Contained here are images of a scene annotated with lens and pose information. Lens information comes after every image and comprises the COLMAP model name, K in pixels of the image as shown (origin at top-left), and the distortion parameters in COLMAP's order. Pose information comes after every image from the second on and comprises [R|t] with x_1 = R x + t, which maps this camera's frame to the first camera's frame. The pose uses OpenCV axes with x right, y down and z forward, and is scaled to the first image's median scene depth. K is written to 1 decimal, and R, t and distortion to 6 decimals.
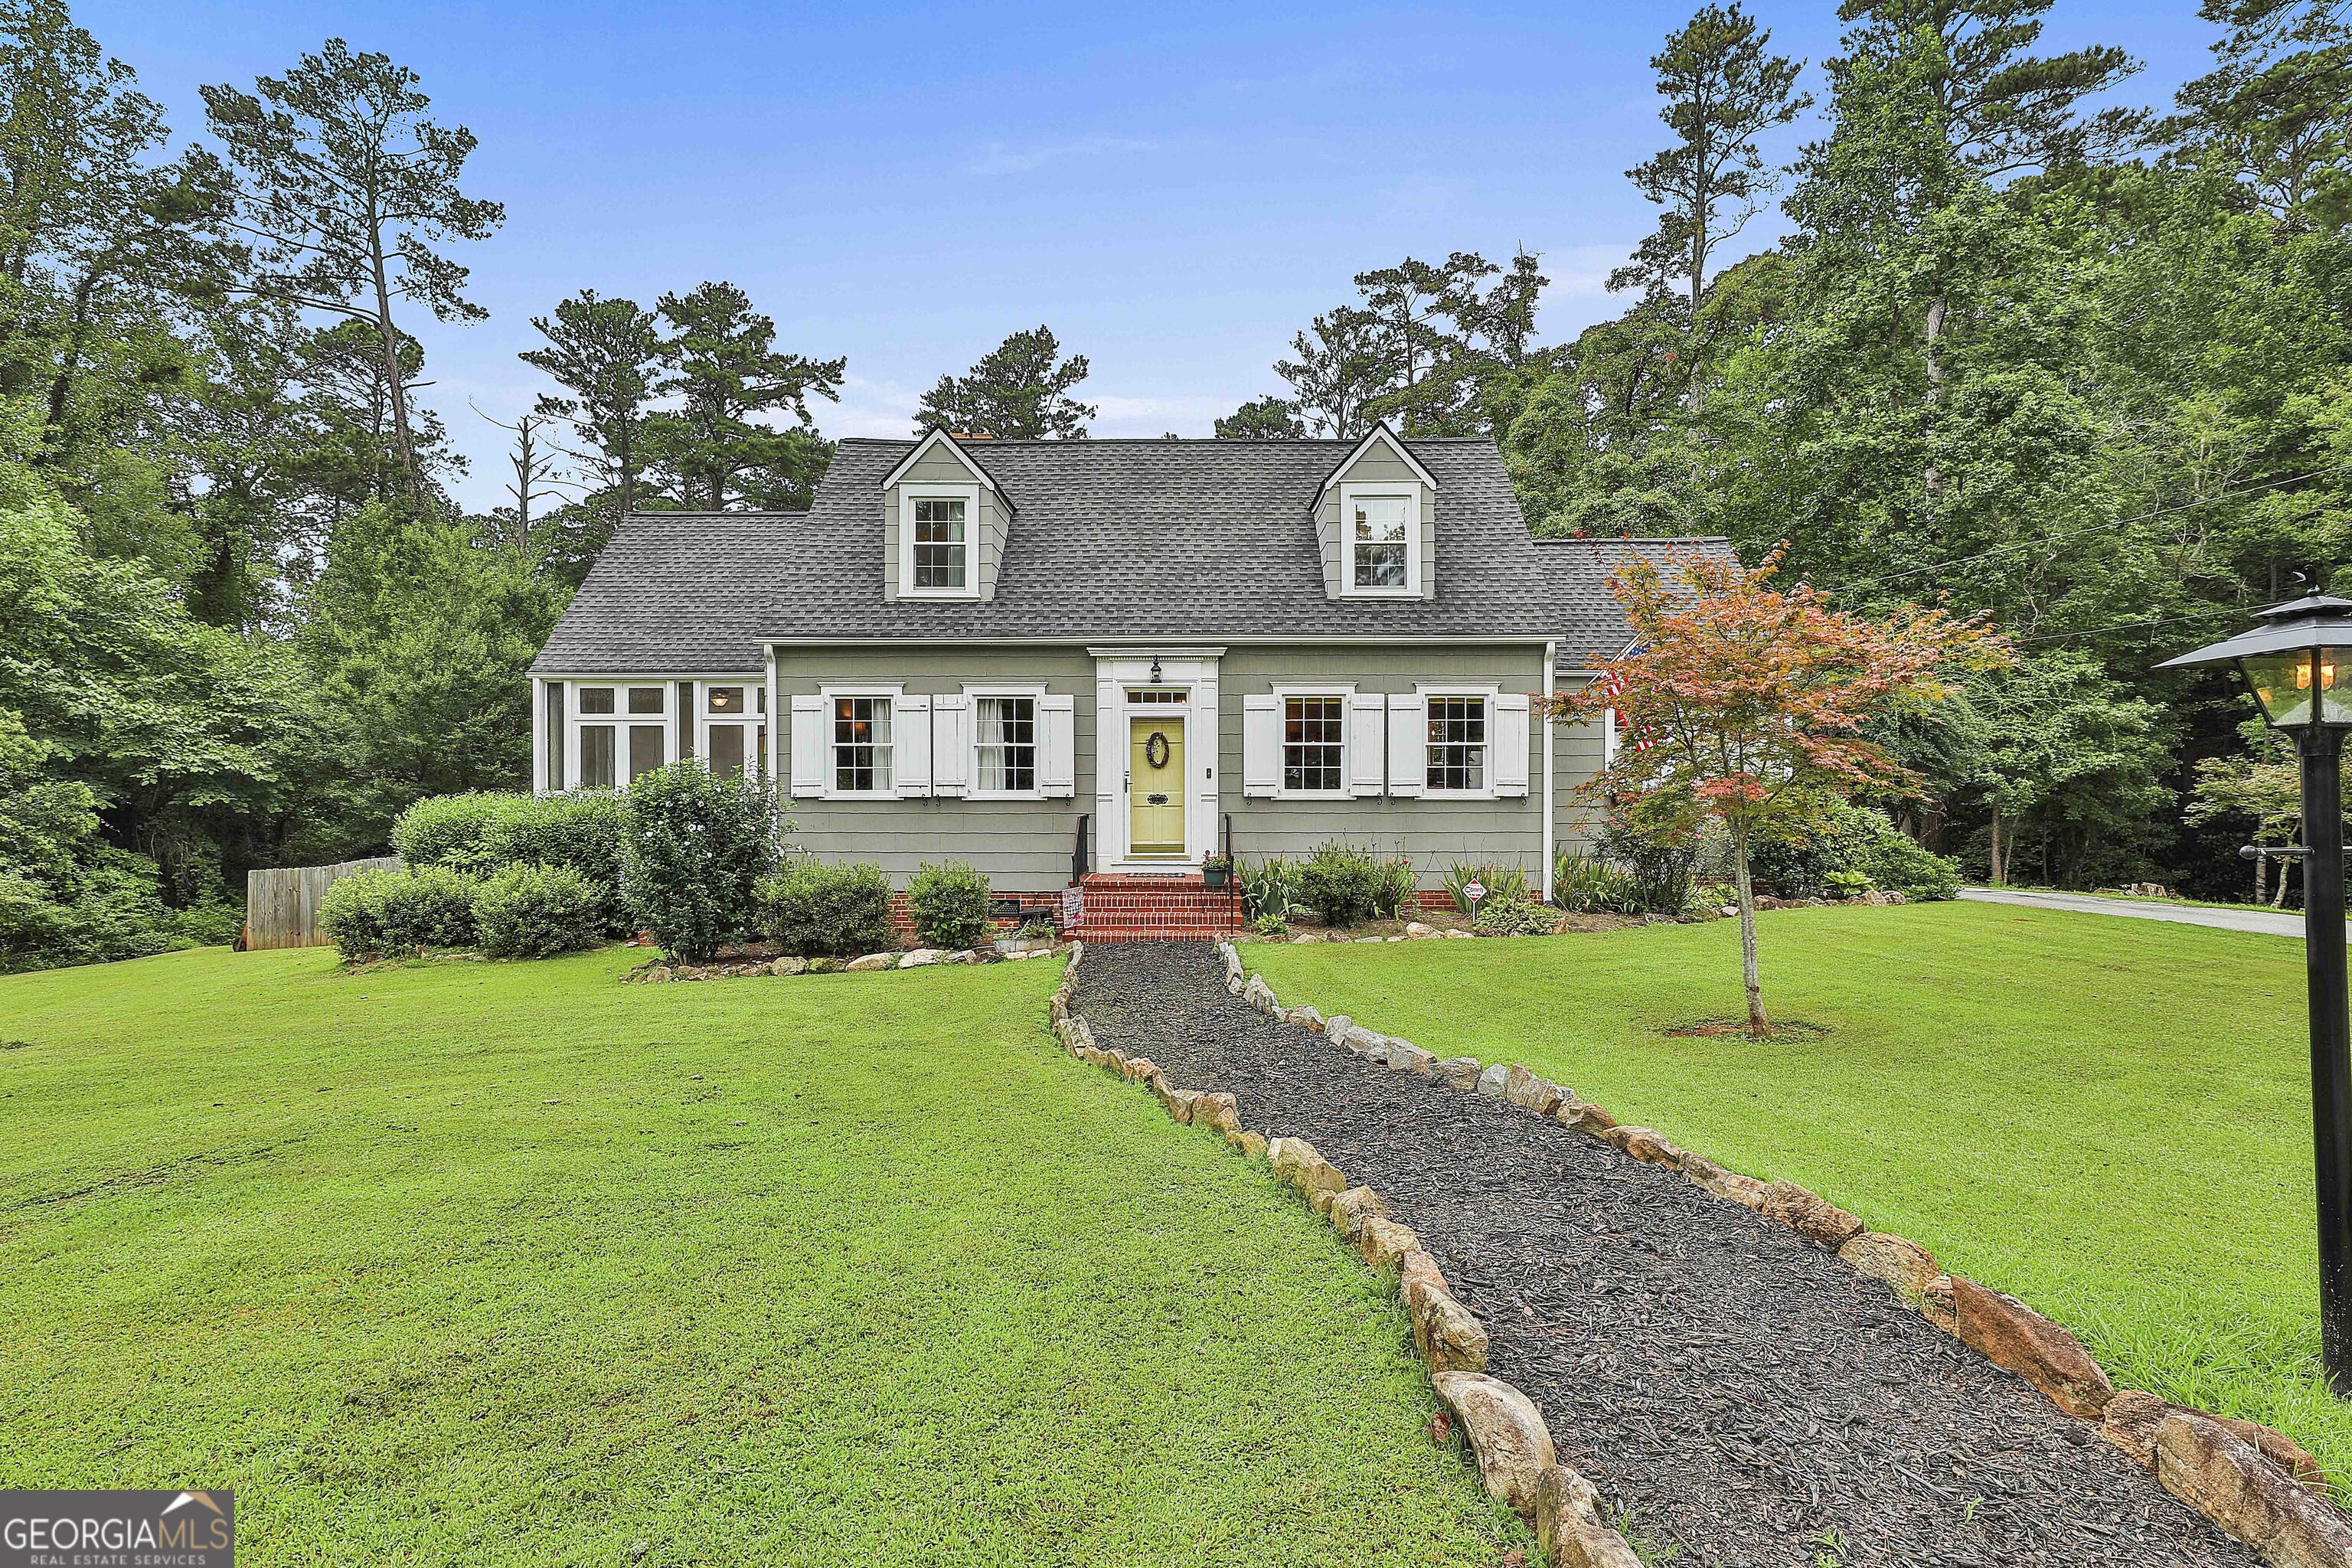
lens RADIAL K [[1136.0, 0, 1180.2], [0, 1136.0, 782.7], [0, 0, 1]] dist [-0.004307, 0.003572]
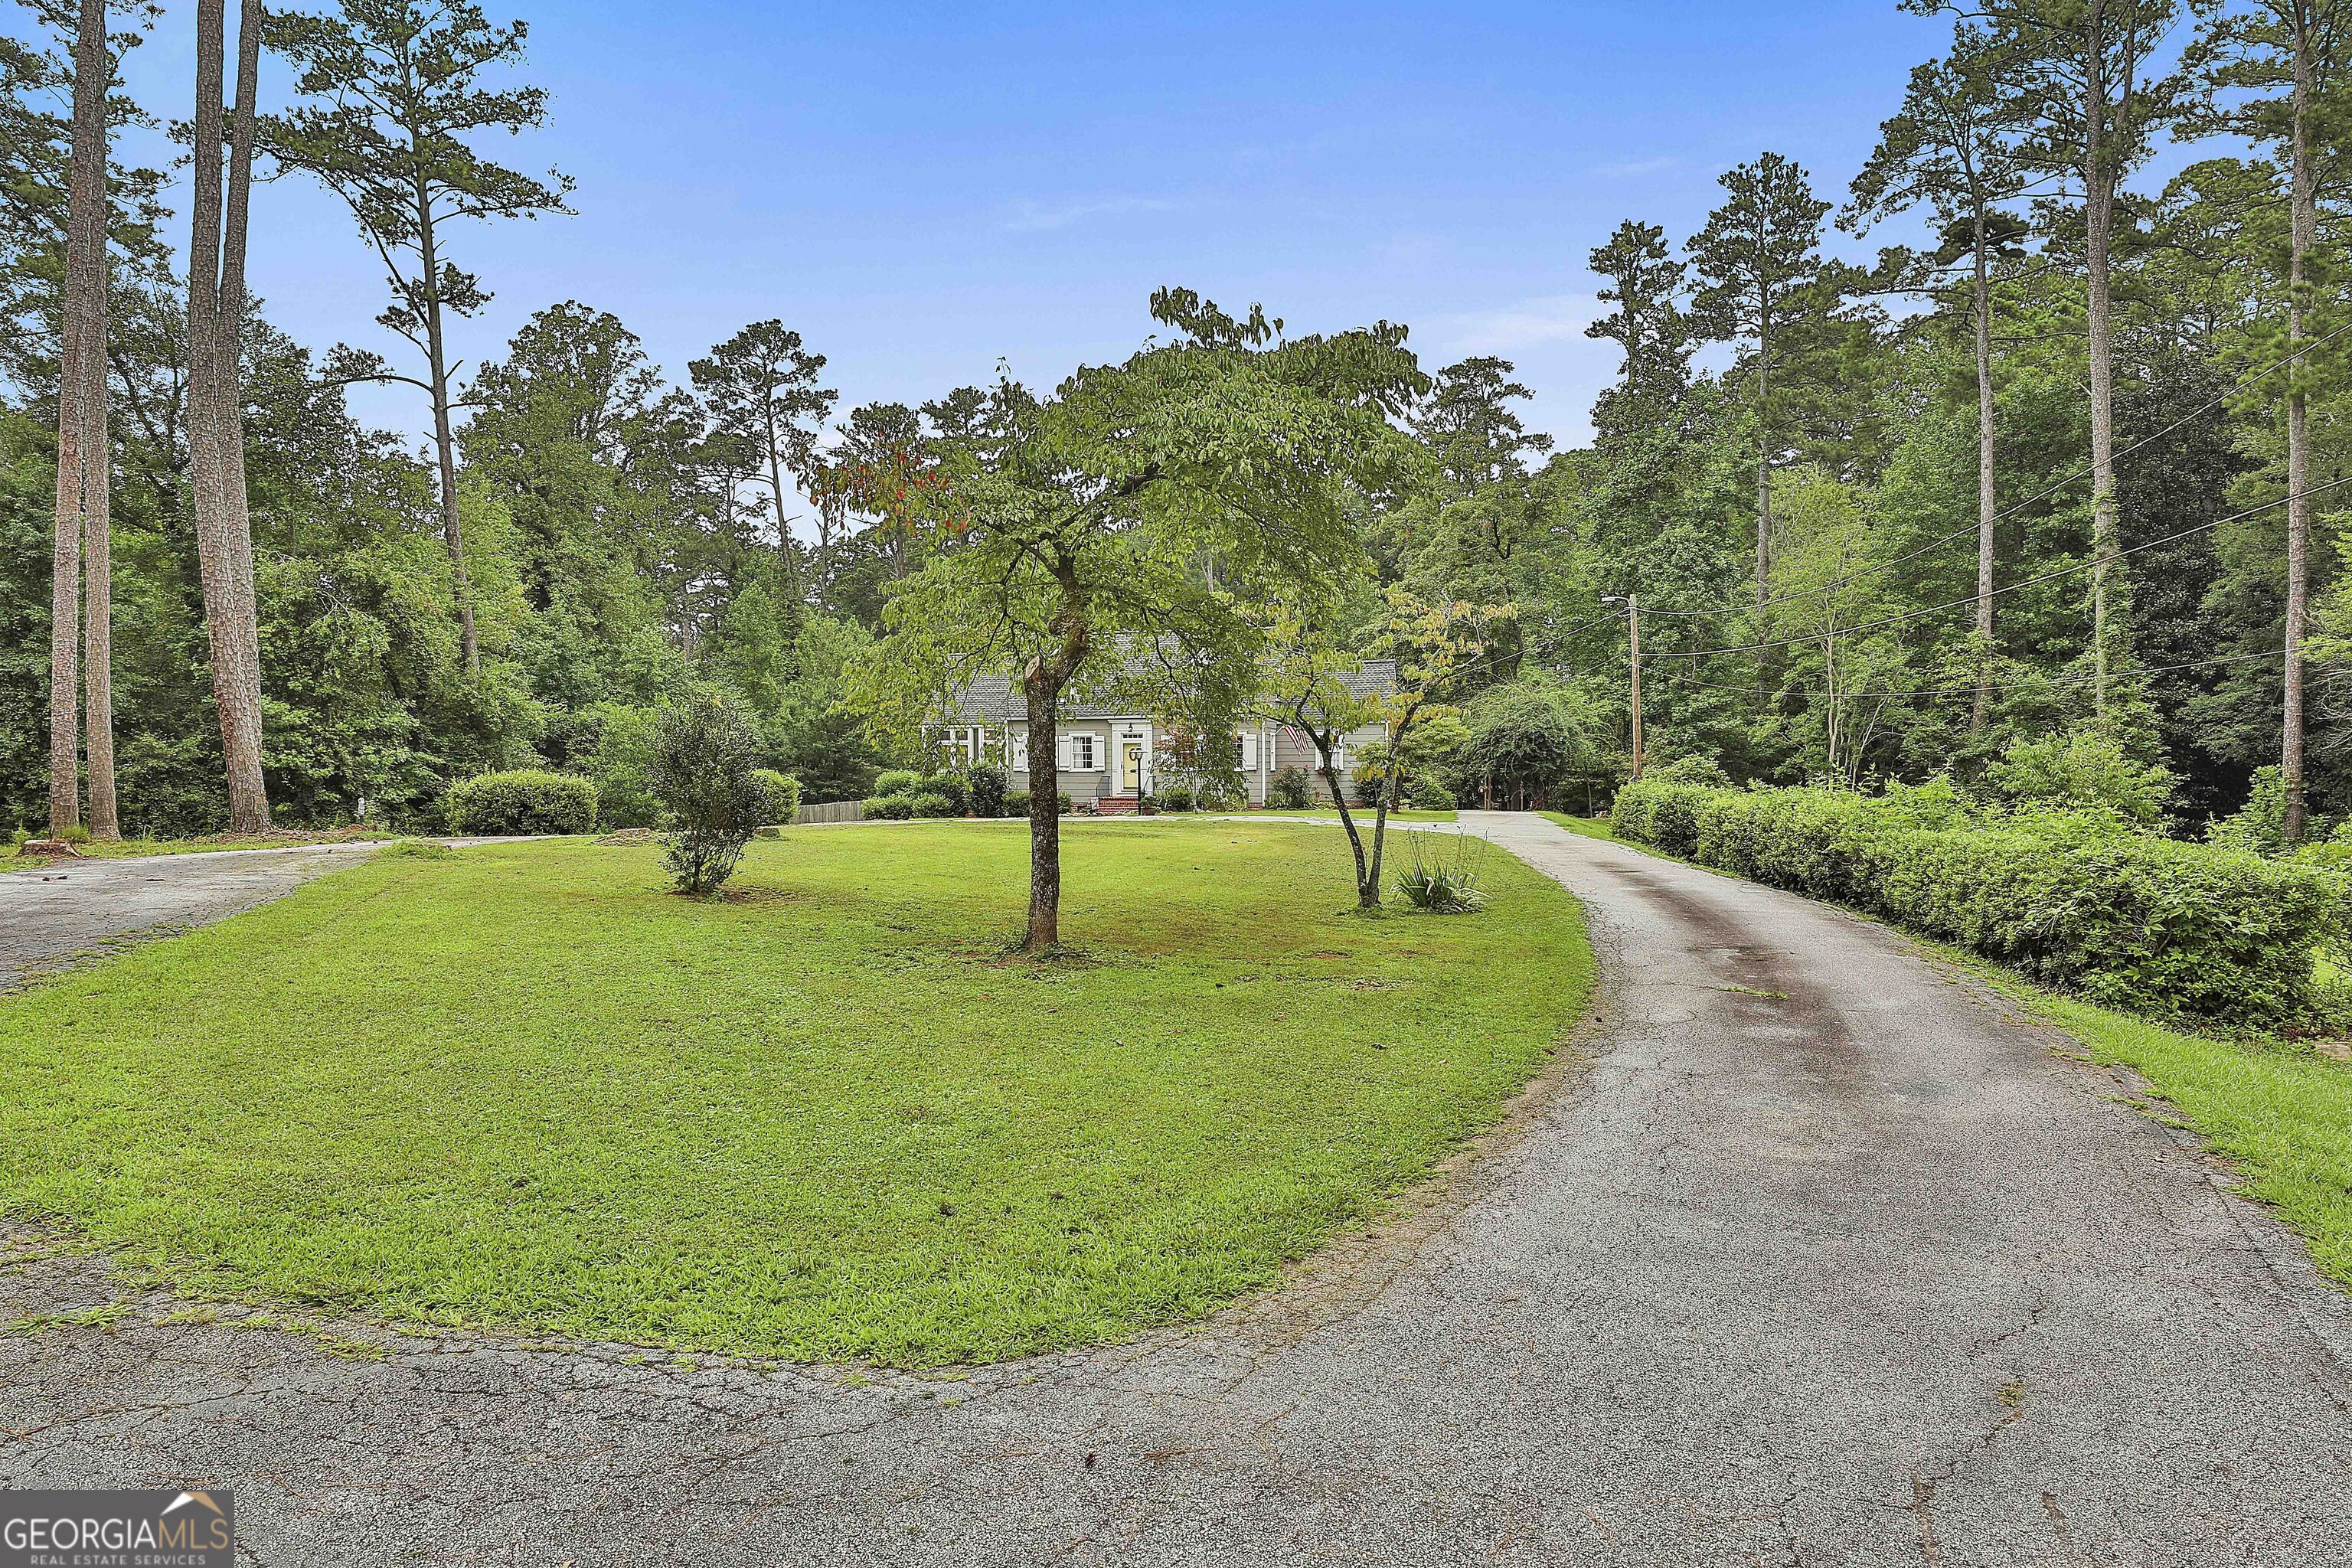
lens RADIAL K [[1374.5, 0, 1173.4], [0, 1374.5, 774.0], [0, 0, 1]] dist [0.002191, 0.000835]
pose [[0.975375, -0.001986, -0.220543, 0.841466], [0.002288, 0.999997, 0.001115, 0.017604], [0.220541, -0.001592, 0.975377, -2.365496]]
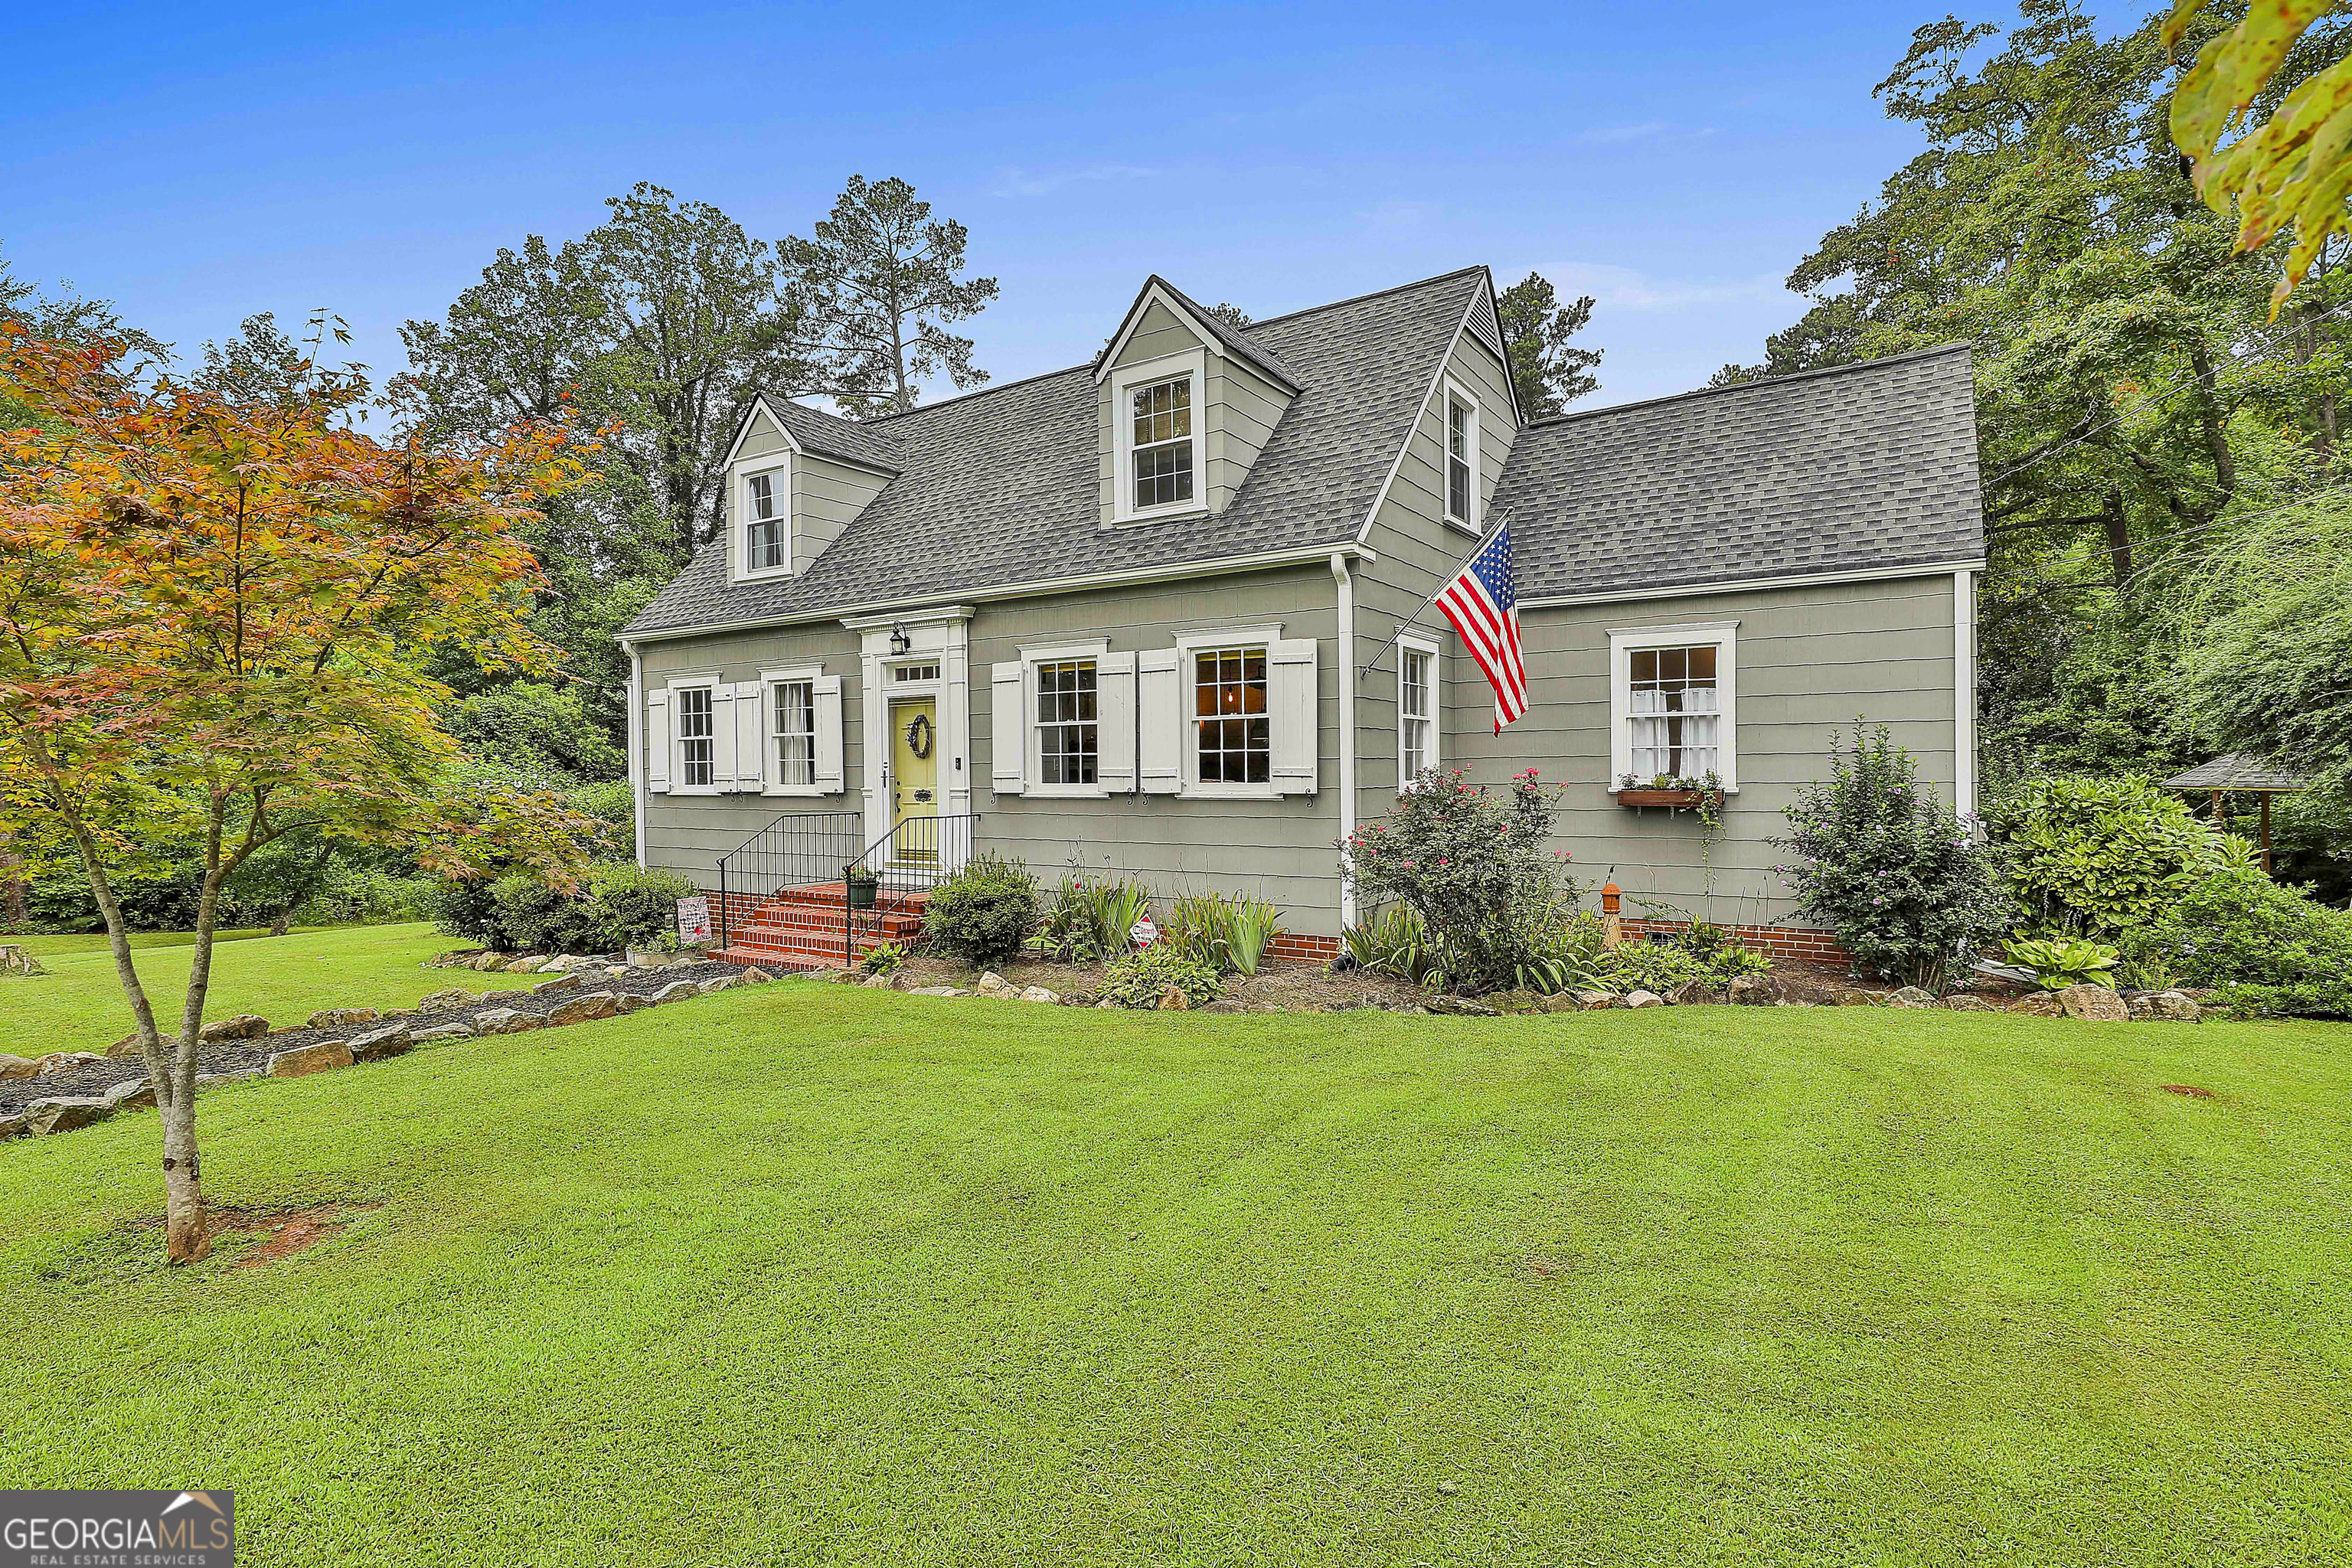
lens RADIAL K [[1136.0, 0, 1172.7], [0, 1136.0, 779.9], [0, 0, 1]] dist [-0.004307, 0.003572]
pose [[0.847877, -0.002987, -0.530184, 0.564601], [0.003566, 0.999994, 0.000070, 0.003596], [0.530180, -0.001950, 0.847883, 0.386683]]
